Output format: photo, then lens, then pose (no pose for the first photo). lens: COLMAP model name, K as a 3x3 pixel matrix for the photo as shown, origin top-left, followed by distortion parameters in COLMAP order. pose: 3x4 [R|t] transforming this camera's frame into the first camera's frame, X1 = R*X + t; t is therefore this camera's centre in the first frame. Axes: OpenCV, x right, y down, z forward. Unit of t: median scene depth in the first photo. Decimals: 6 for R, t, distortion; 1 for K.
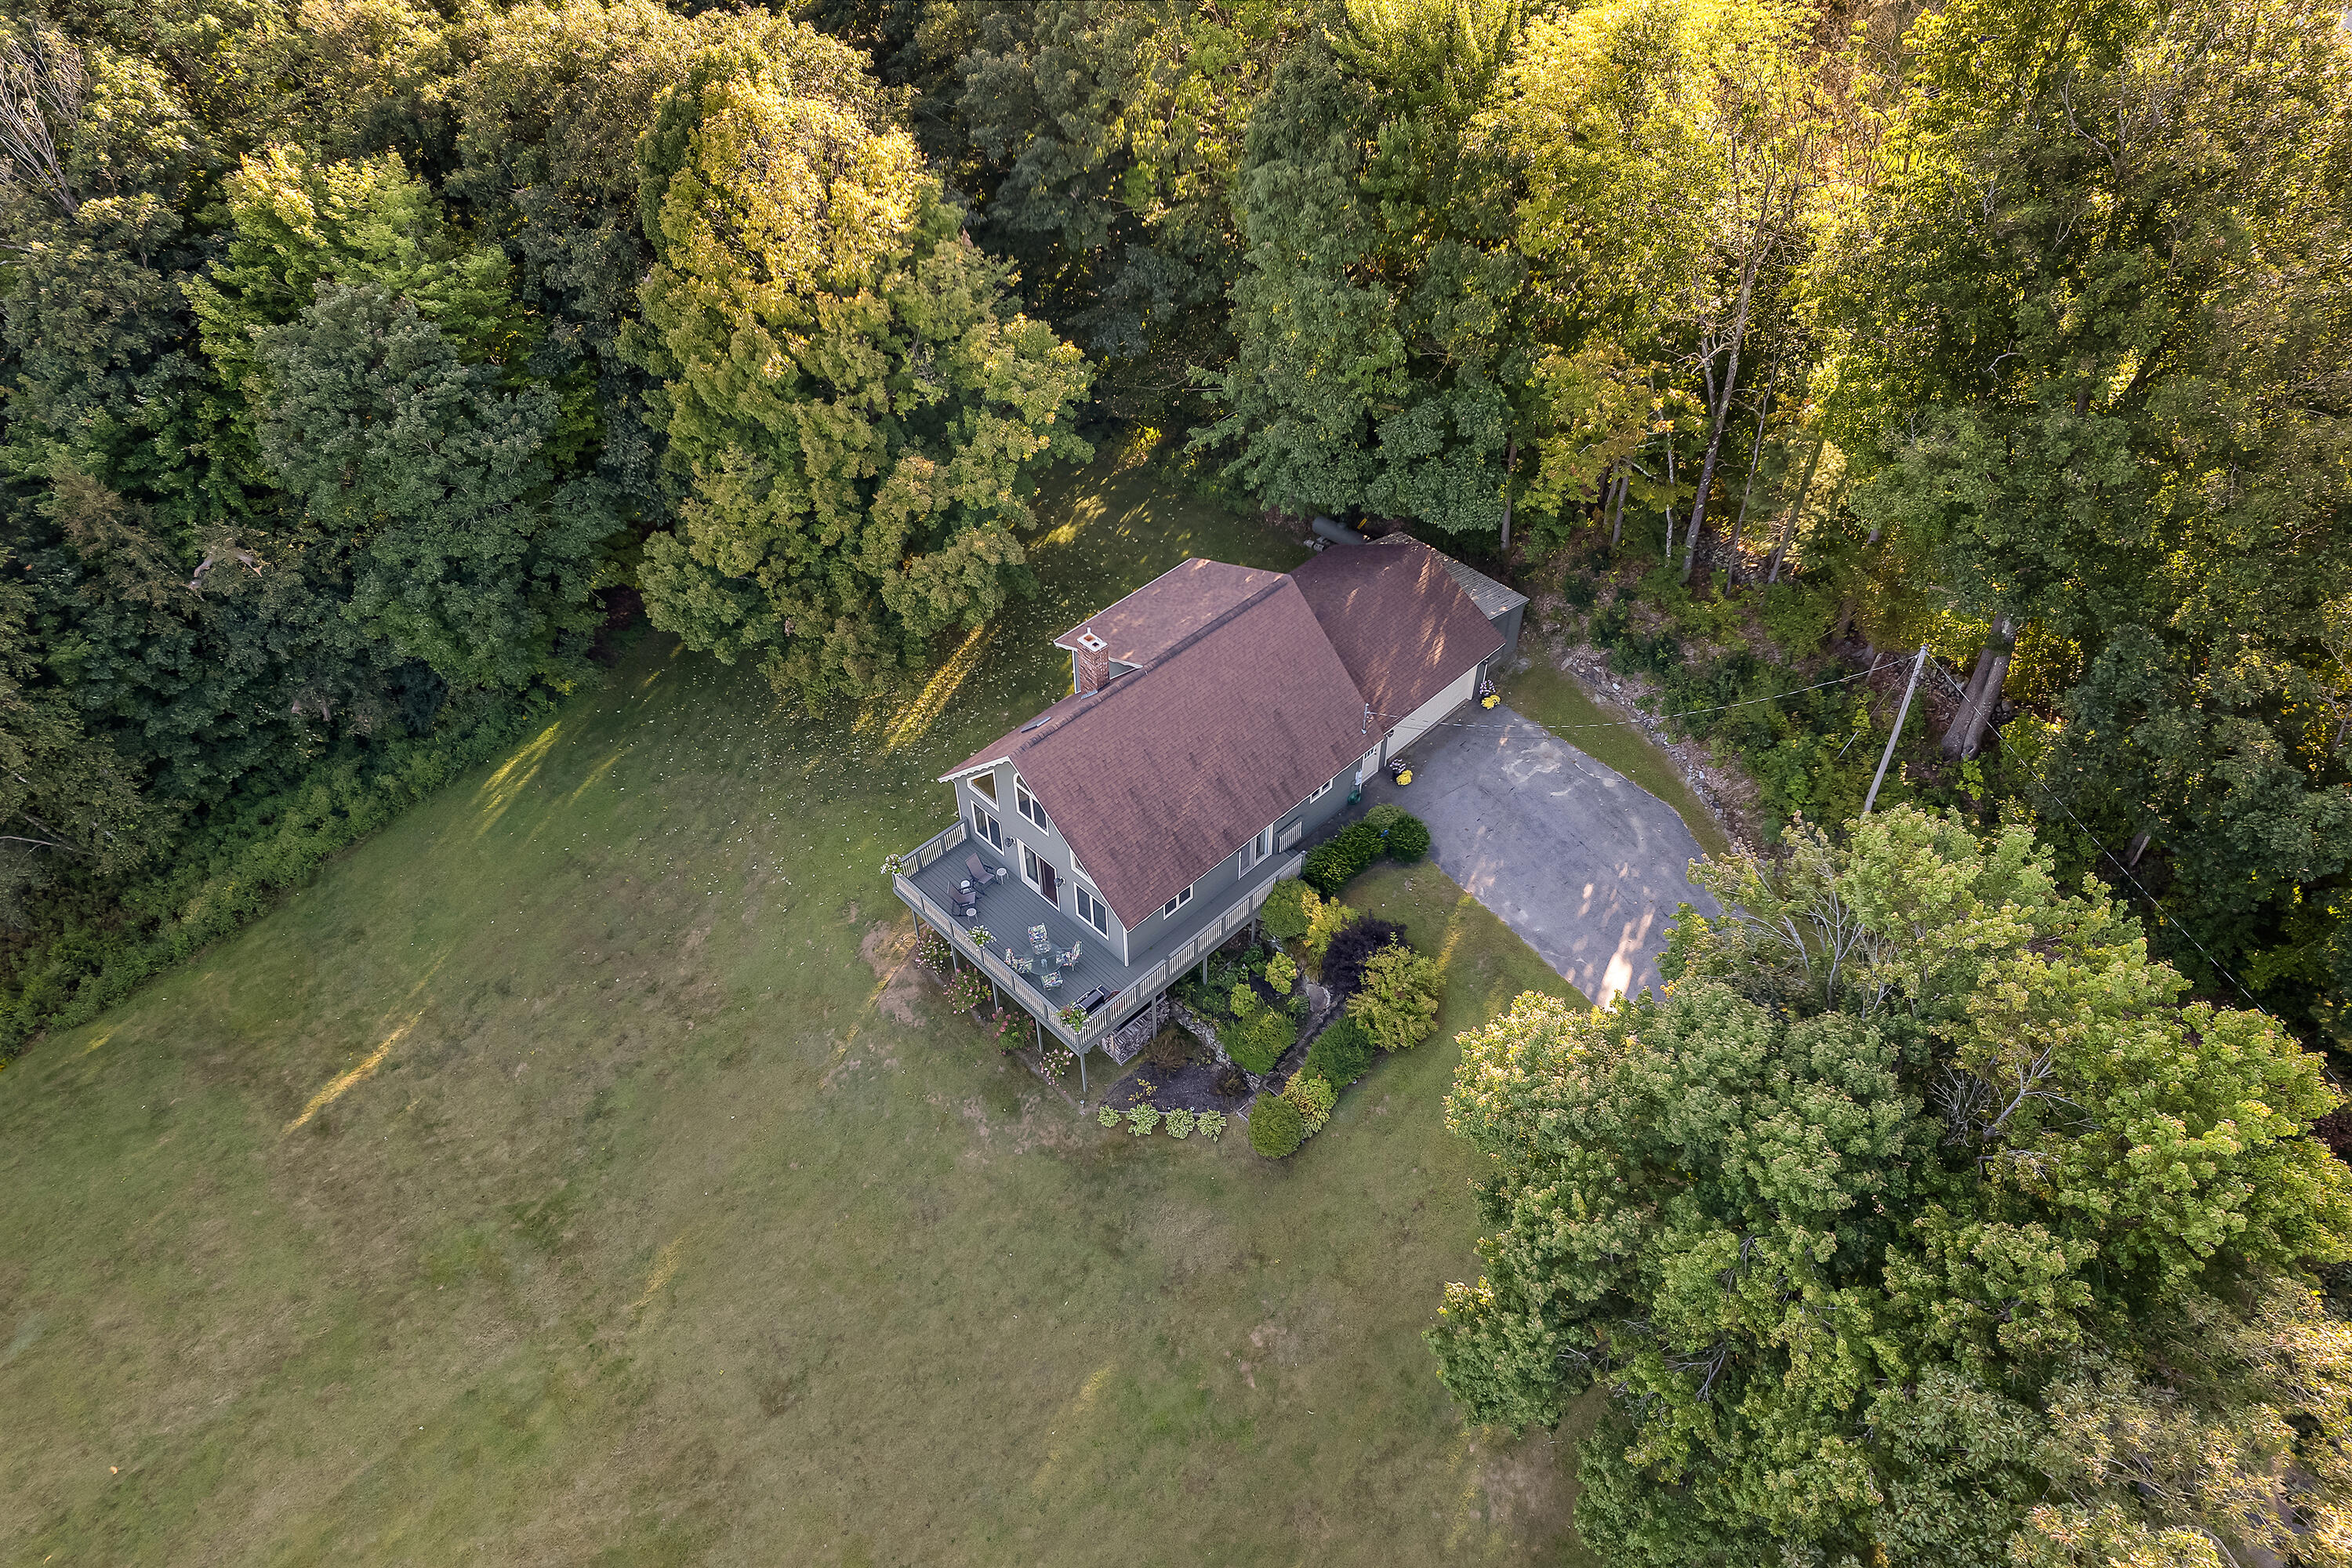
lens RADIAL K [[1509.2, 0, 1174.6], [0, 1509.2, 789.5], [0, 0, 1]] dist [-0.019650, 0.037621]
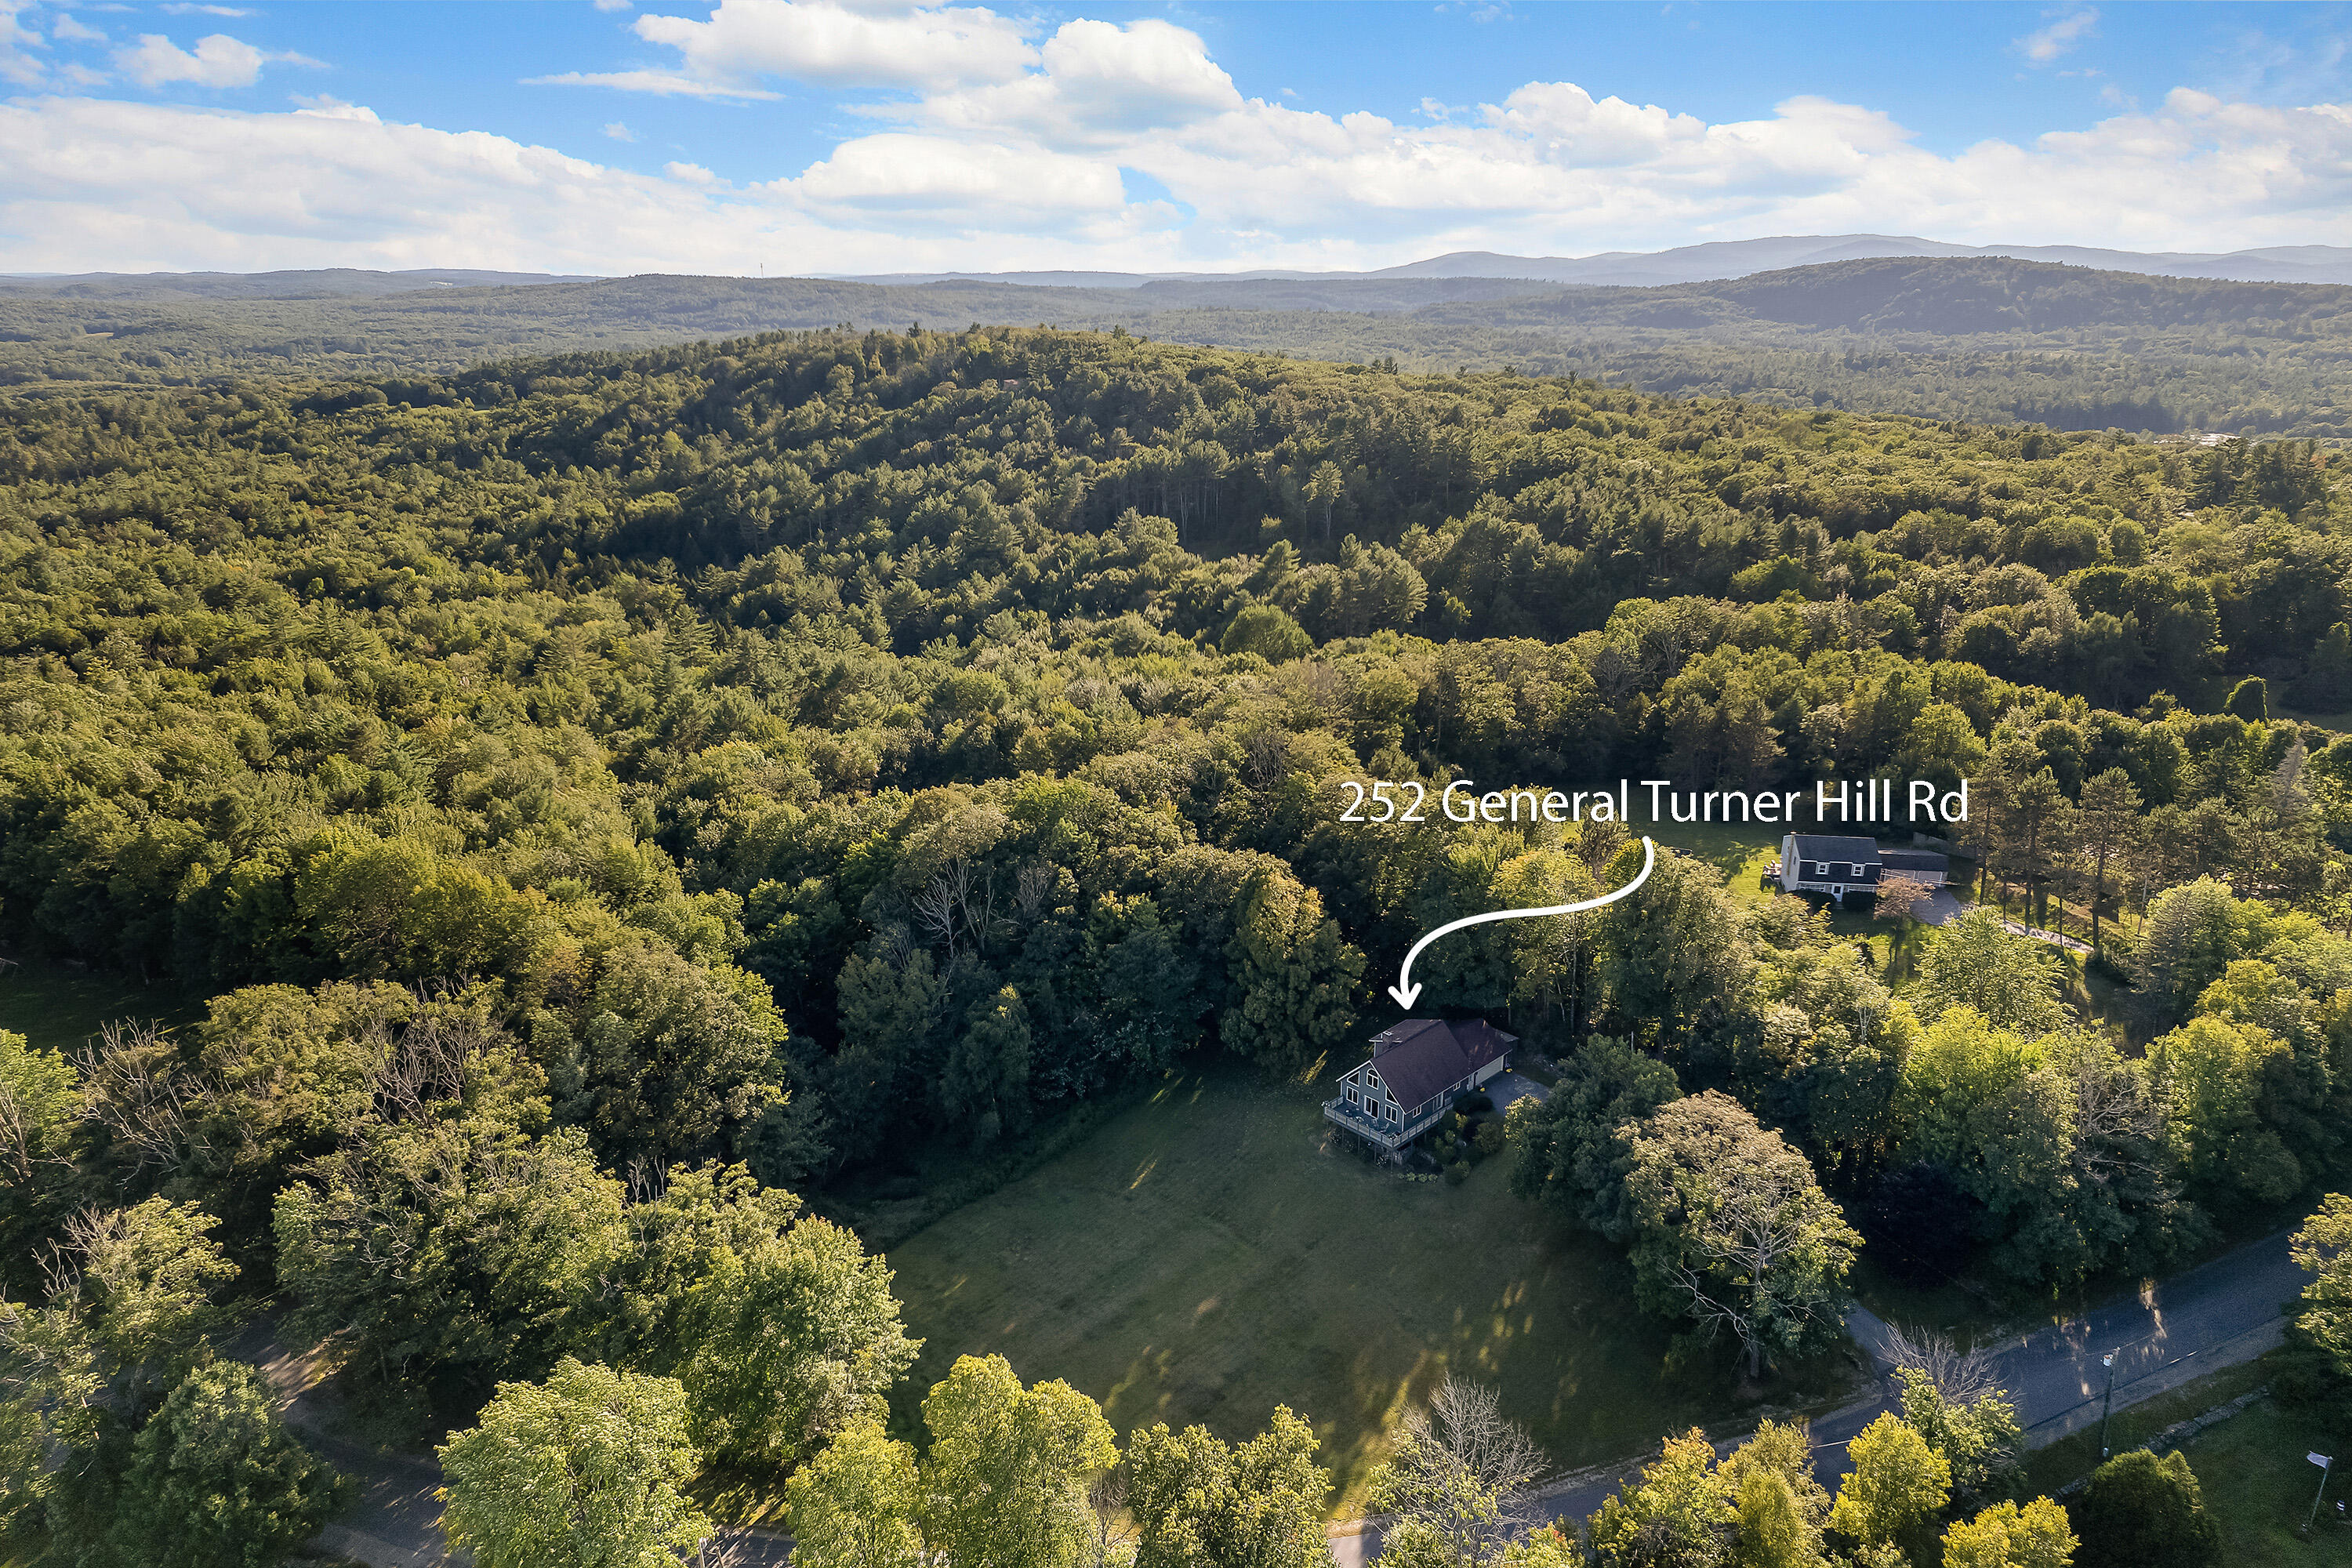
lens RADIAL K [[1509.2, 0, 1160.6], [0, 1509.2, 786.0], [0, 0, 1]] dist [-0.019650, 0.037621]
pose [[0.999630, 0.001520, -0.027154, -0.448390], [-0.012886, 0.905727, -0.423665, 0.796712], [0.023950, 0.423858, 0.905412, -2.184043]]
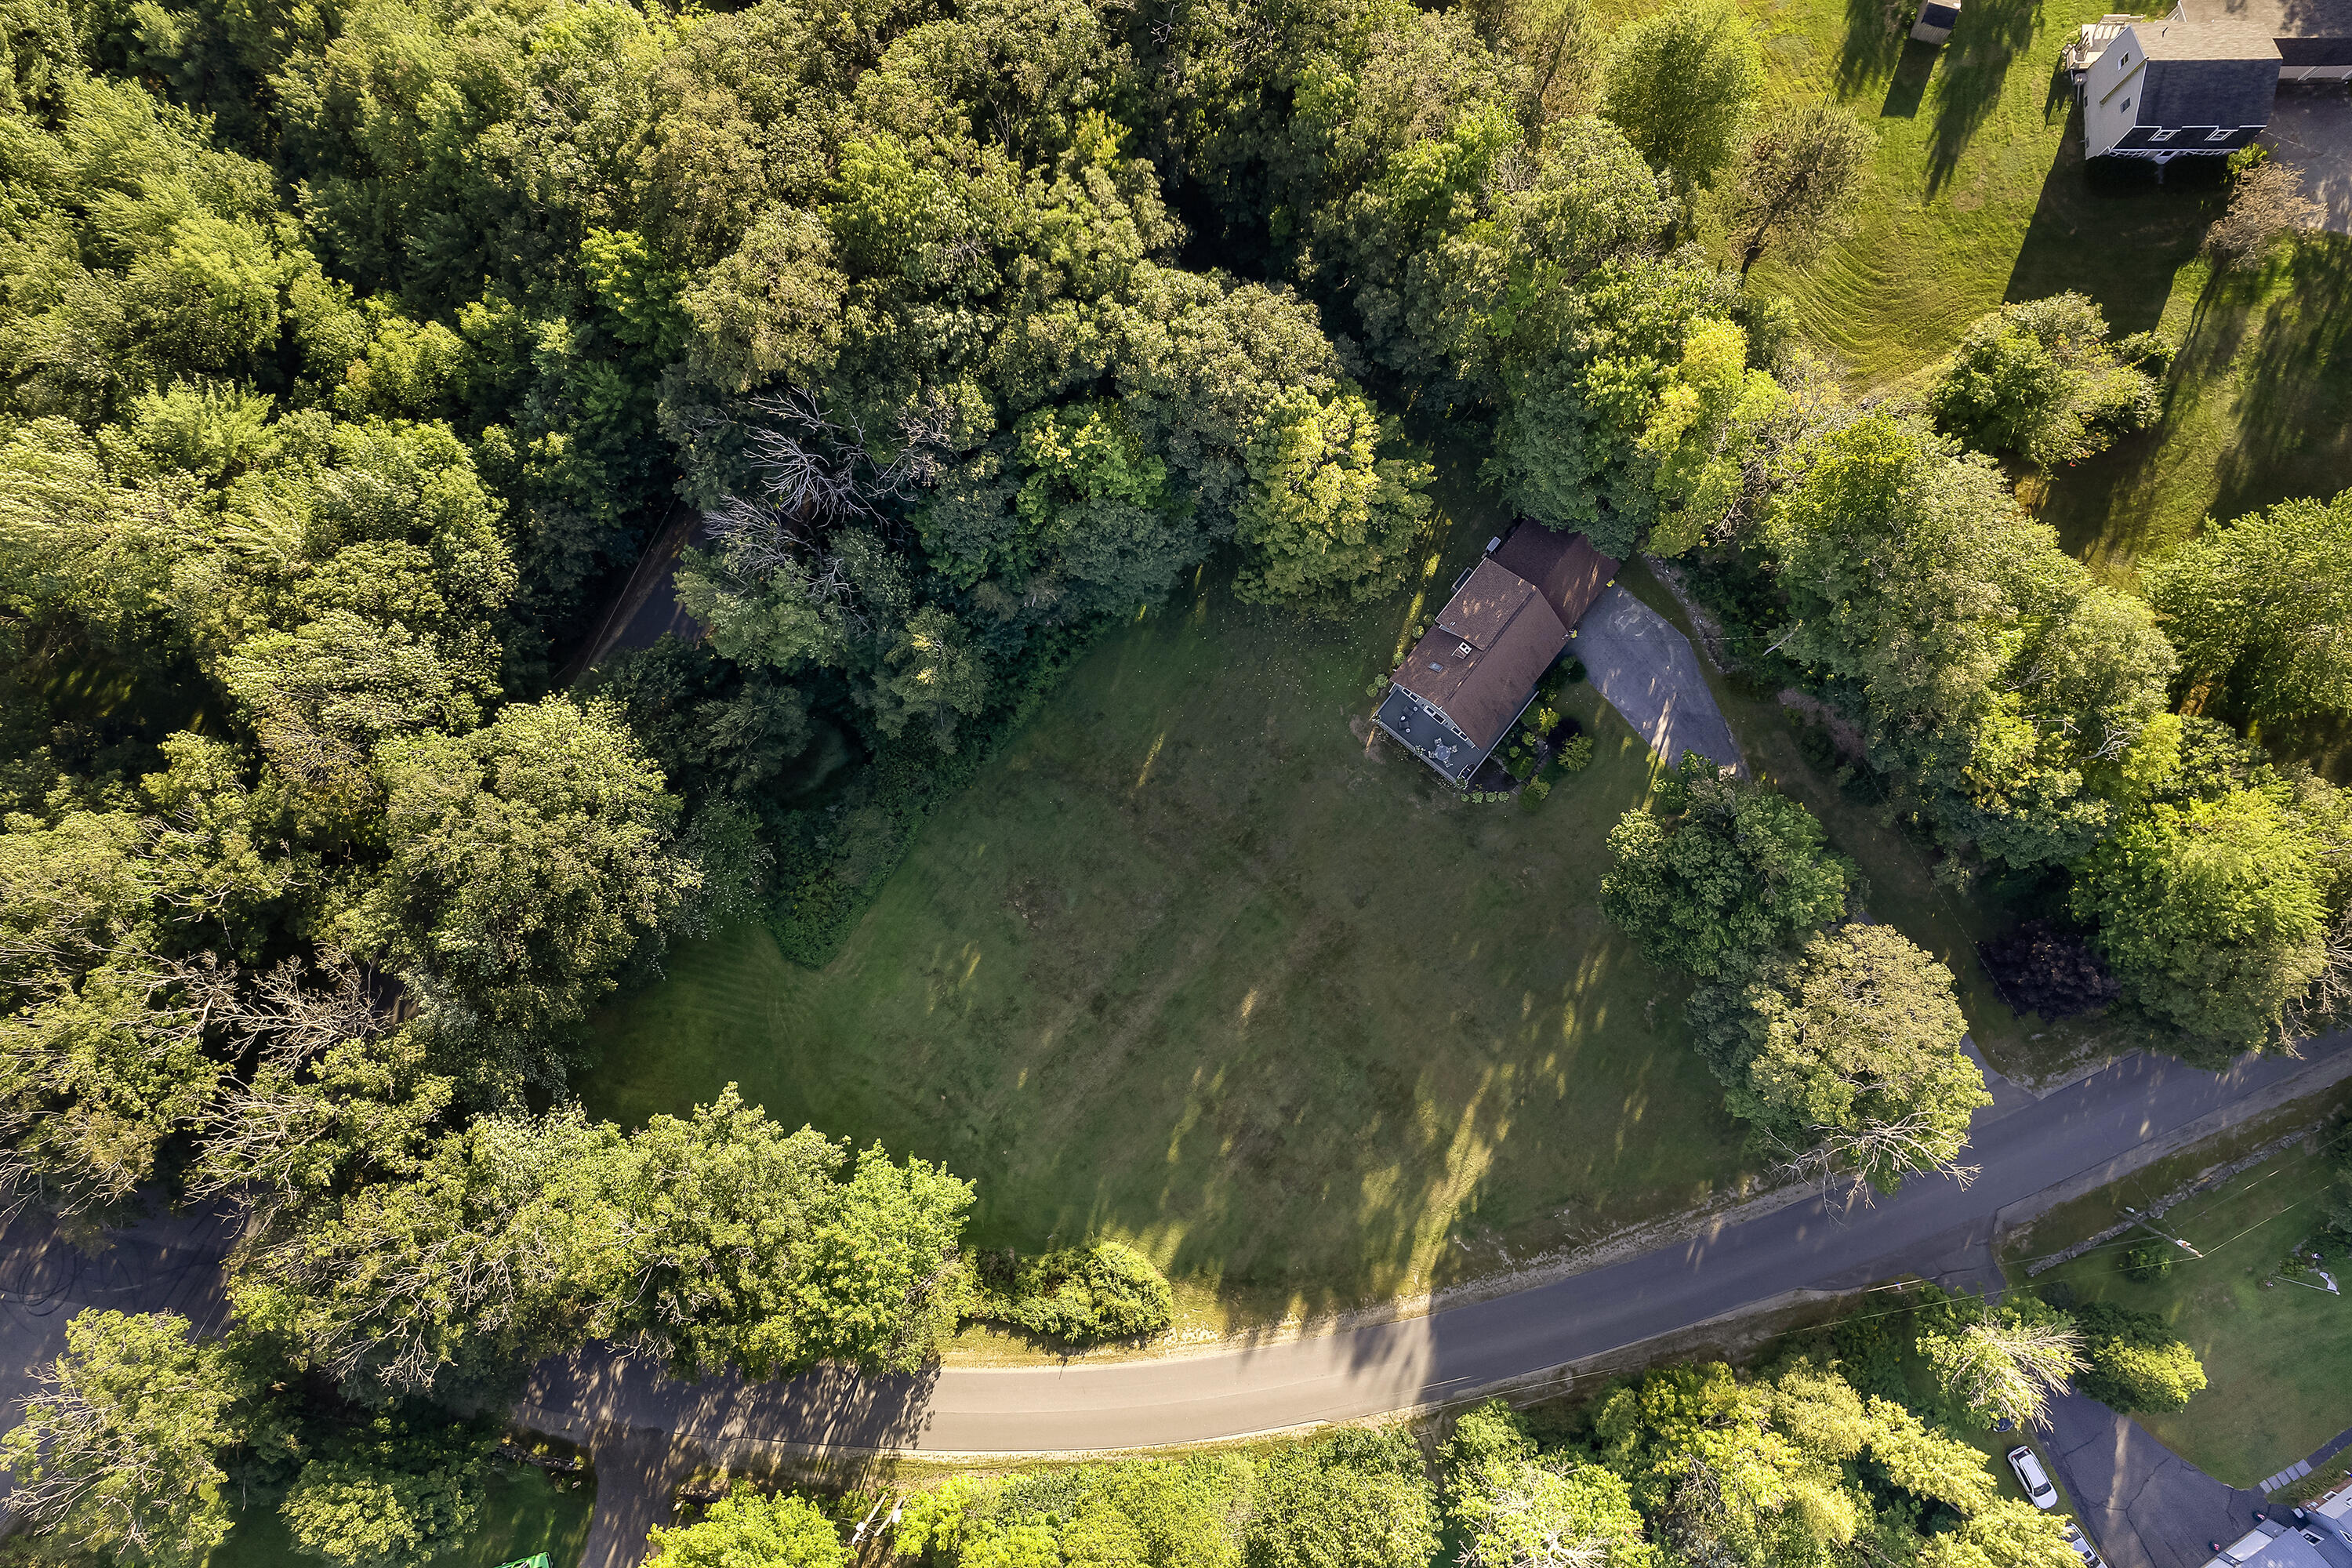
lens RADIAL K [[1509.2, 0, 1191.4], [0, 1509.2, 791.6], [0, 0, 1]] dist [-0.019650, 0.037621]
pose [[0.993496, -0.112535, 0.017353, -0.547166], [0.076981, 0.776128, 0.625859, -1.439270], [-0.083899, -0.620453, 0.779743, -0.994589]]
